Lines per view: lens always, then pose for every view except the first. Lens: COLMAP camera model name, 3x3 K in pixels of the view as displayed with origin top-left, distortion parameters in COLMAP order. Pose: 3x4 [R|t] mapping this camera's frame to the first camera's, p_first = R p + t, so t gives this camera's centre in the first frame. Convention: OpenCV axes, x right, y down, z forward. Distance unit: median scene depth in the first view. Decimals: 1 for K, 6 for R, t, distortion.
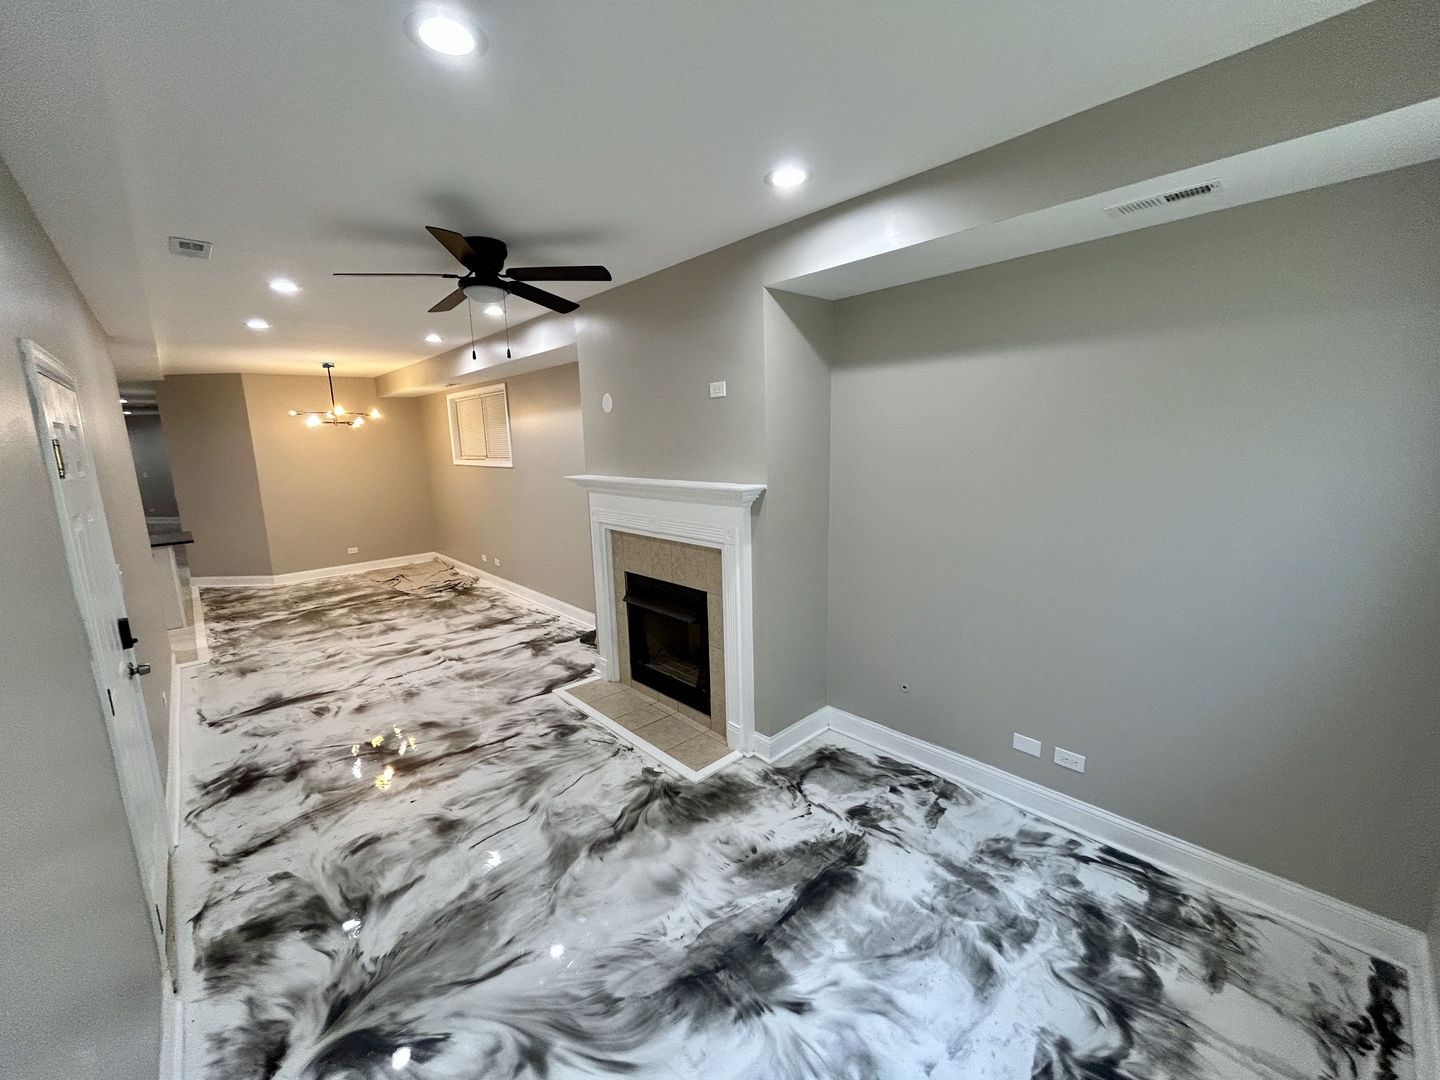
lens RADIAL K [[580.4, 0, 720.0], [0, 580.4, 539.6], [0, 0, 1]] dist [-0.001397, 0.000450]
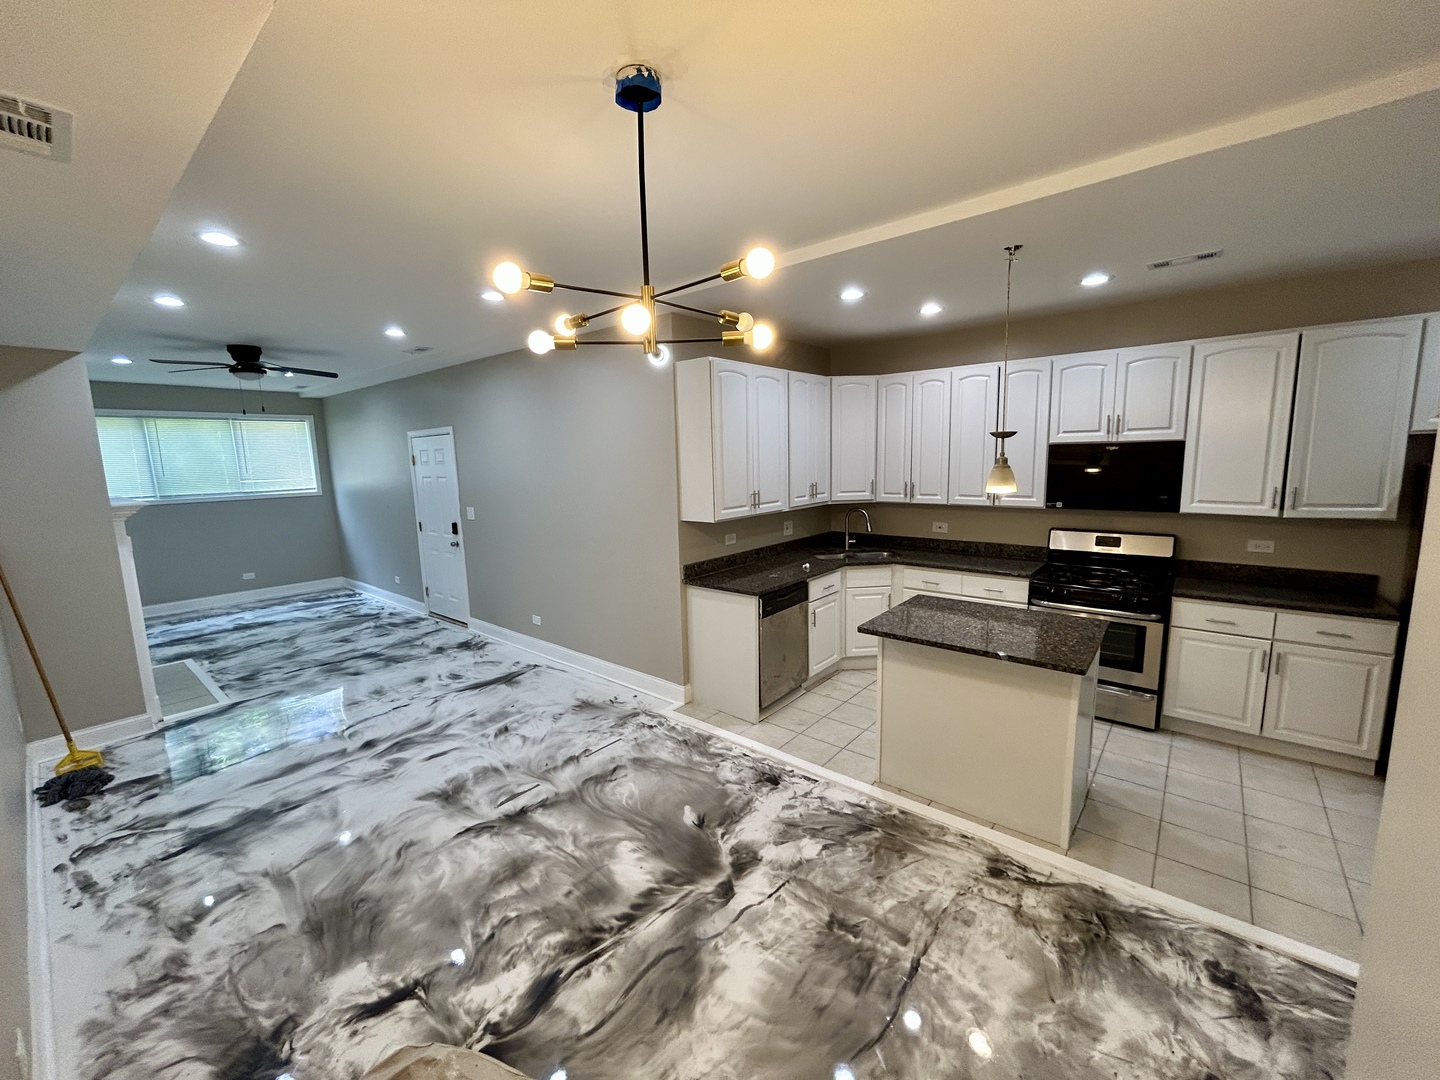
lens RADIAL K [[580.4, 0, 714.3], [0, 580.4, 538.6], [0, 0, 1]] dist [-0.001397, 0.000450]
pose [[-0.991284, 0.068838, -0.112331, -0.903436], [0.030561, 0.949525, 0.312199, -0.269507], [0.128152, 0.306045, -0.943352, 1.726193]]
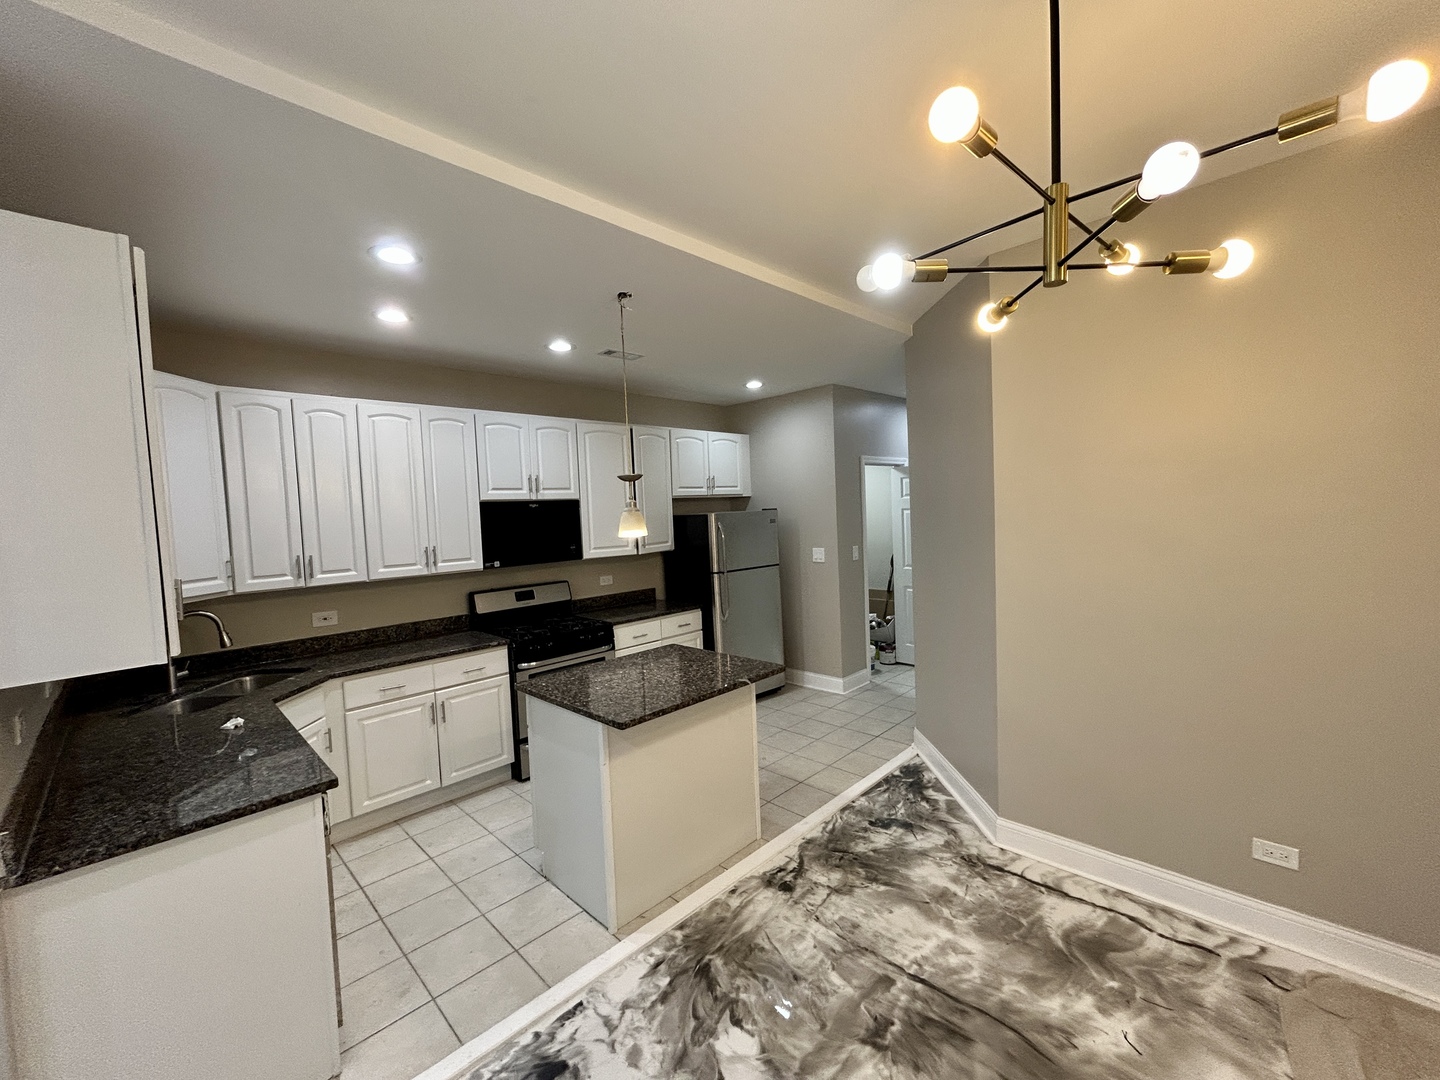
lens RADIAL K [[580.4, 0, 714.7], [0, 580.4, 543.6], [0, 0, 1]] dist [-0.001397, 0.000450]
pose [[0.039552, 0.081698, -0.995872, -0.691870], [-0.131356, 0.988428, 0.075870, -0.169631], [0.990546, 0.127813, 0.049826, 1.249910]]
